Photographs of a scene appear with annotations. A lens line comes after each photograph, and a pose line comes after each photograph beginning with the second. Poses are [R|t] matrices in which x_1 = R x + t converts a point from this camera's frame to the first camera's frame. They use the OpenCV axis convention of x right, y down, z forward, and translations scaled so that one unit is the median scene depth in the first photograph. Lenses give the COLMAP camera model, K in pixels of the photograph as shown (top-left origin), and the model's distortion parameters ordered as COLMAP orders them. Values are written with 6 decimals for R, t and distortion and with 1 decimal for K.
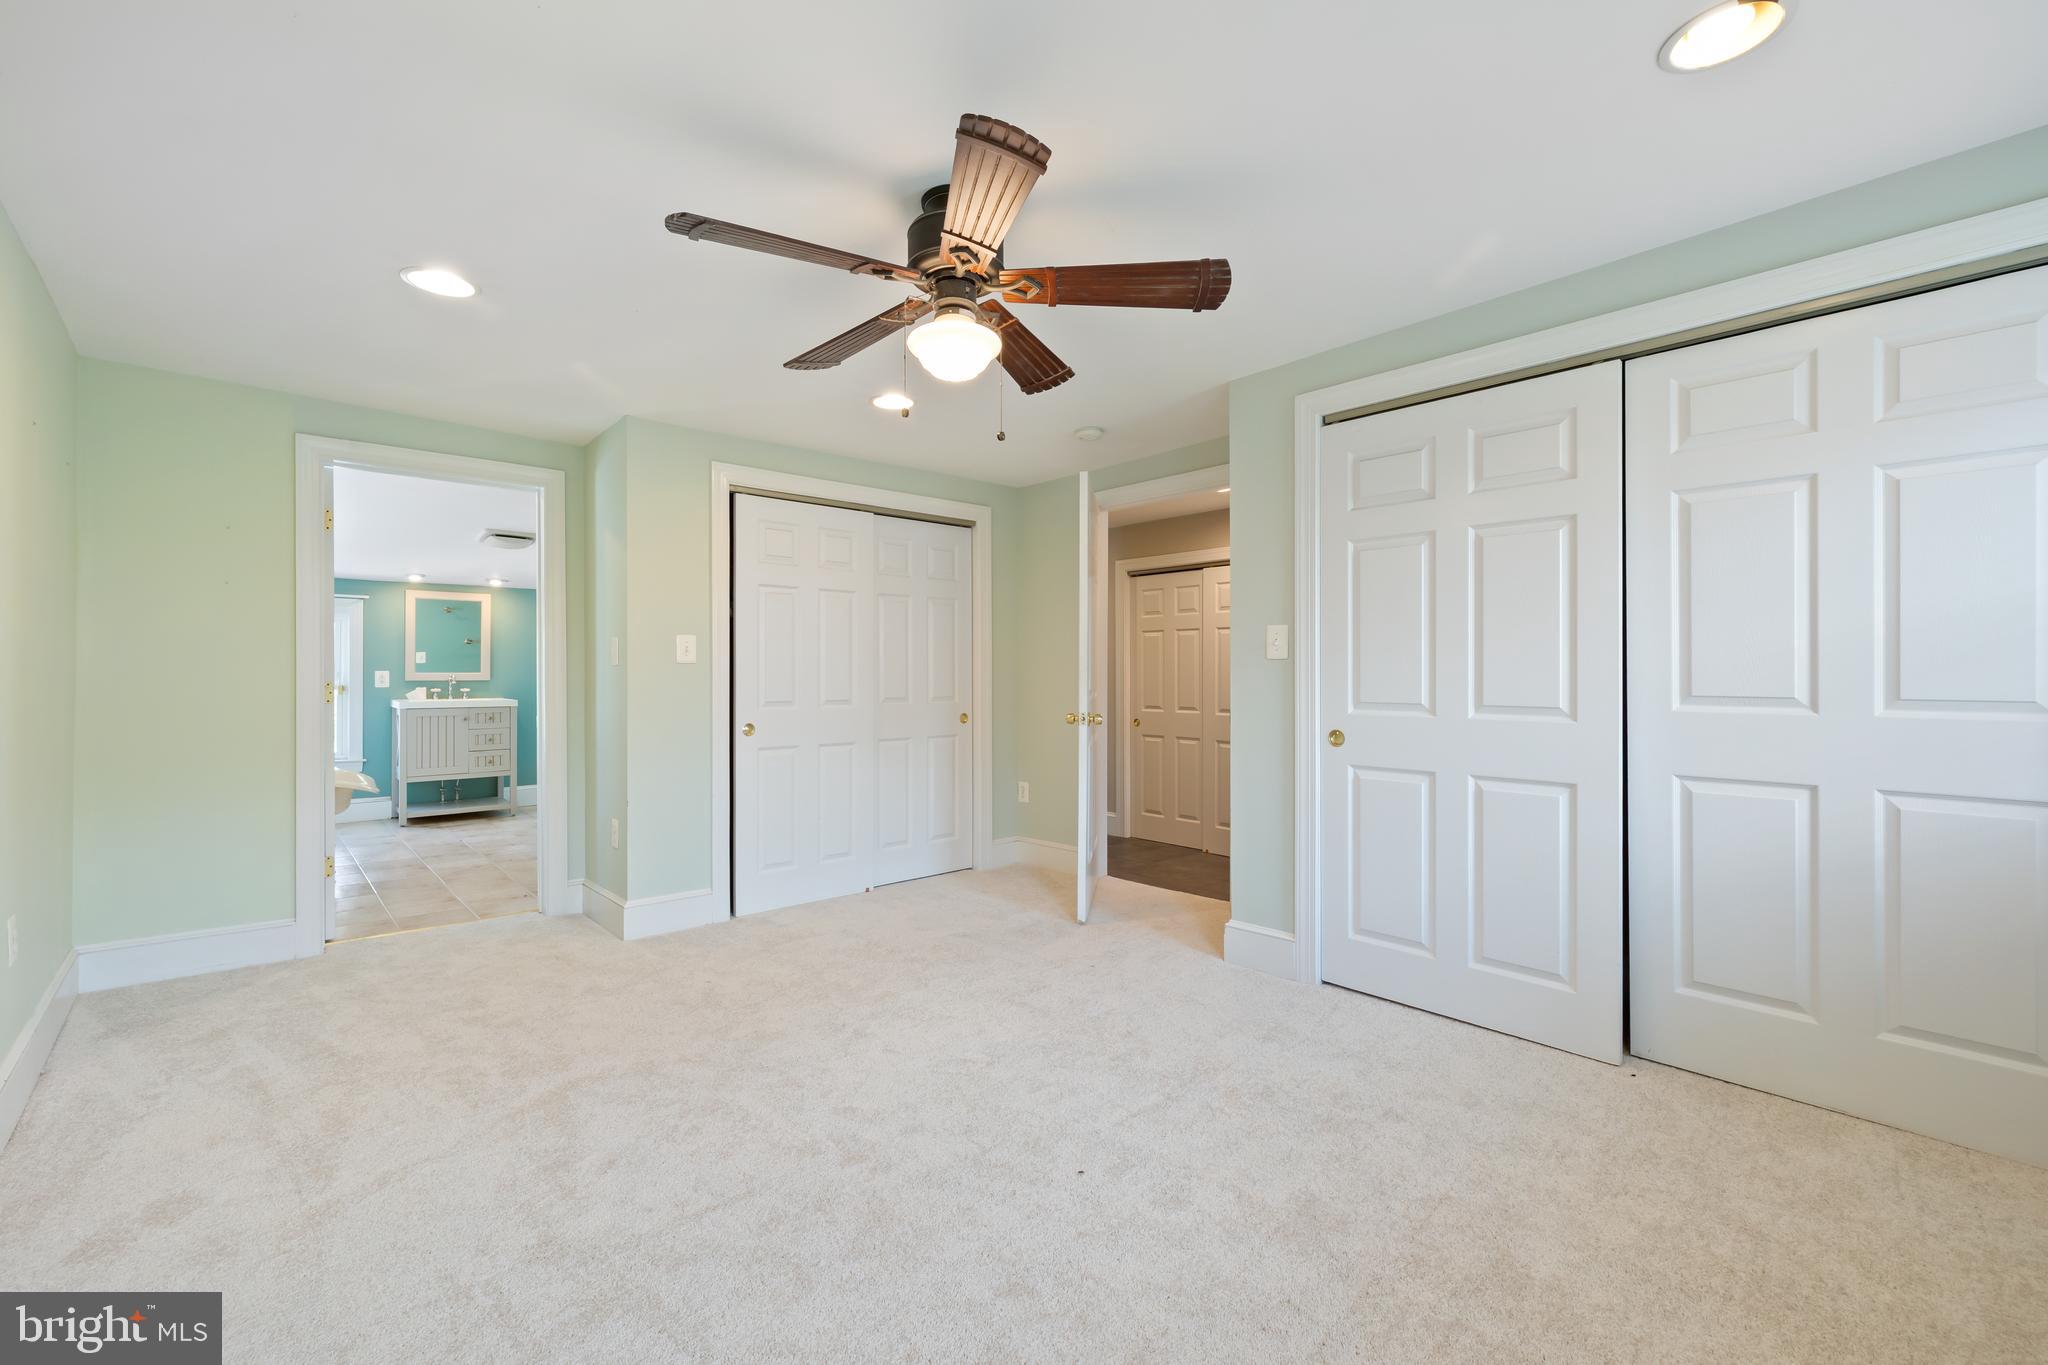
lens RADIAL K [[859.1, 0, 1025.5], [0, 859.1, 674.6], [0, 0, 1]] dist [0.005744, 0.001030]
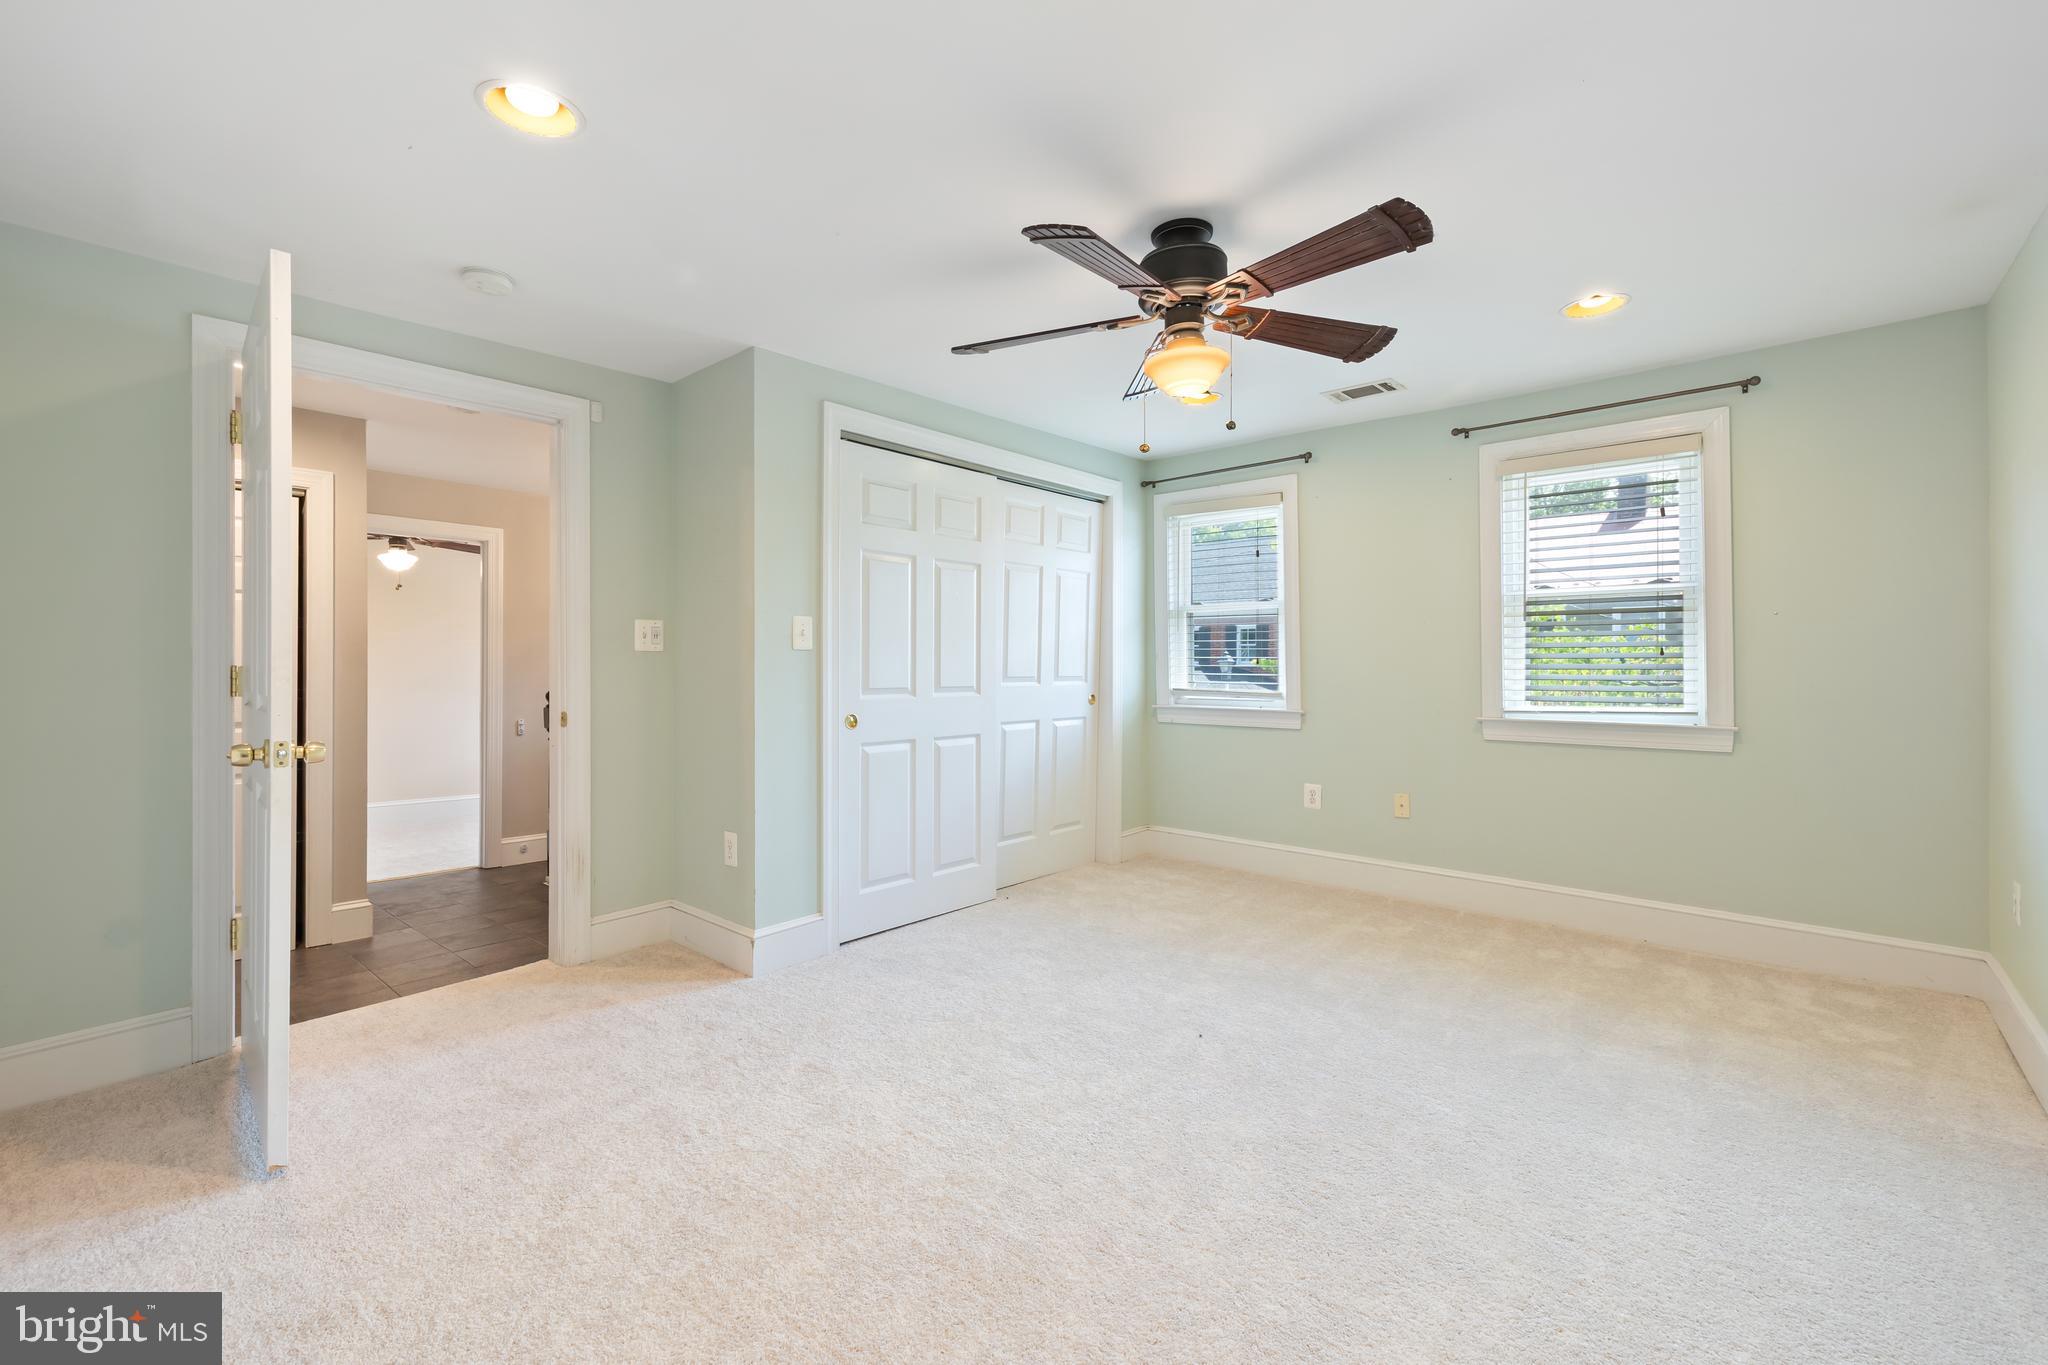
lens RADIAL K [[859.1, 0, 1035.5], [0, 859.1, 672.6], [0, 0, 1]] dist [0.005744, 0.001030]
pose [[-0.115434, -0.006115, 0.993296, -0.771955], [0.003057, 0.999974, 0.006512, 0.002747], [-0.993310, 0.003789, -0.115413, 0.878141]]
